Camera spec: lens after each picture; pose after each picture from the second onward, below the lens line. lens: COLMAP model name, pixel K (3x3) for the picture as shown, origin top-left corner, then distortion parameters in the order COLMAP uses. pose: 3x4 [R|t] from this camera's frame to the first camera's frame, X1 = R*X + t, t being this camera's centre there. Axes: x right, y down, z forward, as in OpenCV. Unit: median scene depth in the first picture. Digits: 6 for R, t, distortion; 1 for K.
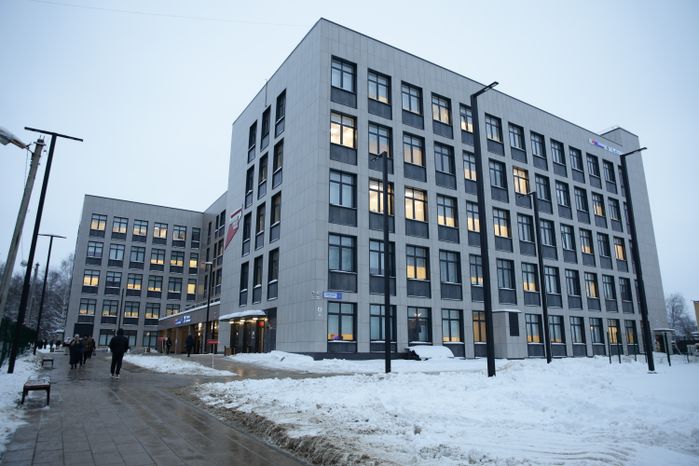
lens RADIAL K [[472.1, 0, 349.7], [0, 472.1, 229.2], [0, 0, 1]] dist [-0.070739, -0.000993]
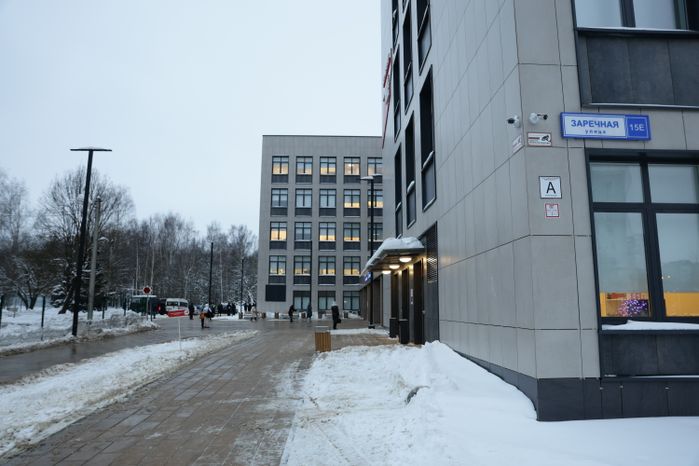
lens RADIAL K [[466.3, 0, 350.9], [0, 466.3, 233.8], [0, 0, 1]] dist [-0.073054, 0.002728]
pose [[0.859302, -0.077974, -0.505490, -0.015272], [0.127502, 0.989767, 0.064069, 0.070814], [0.495321, -0.119506, 0.860451, 0.324162]]
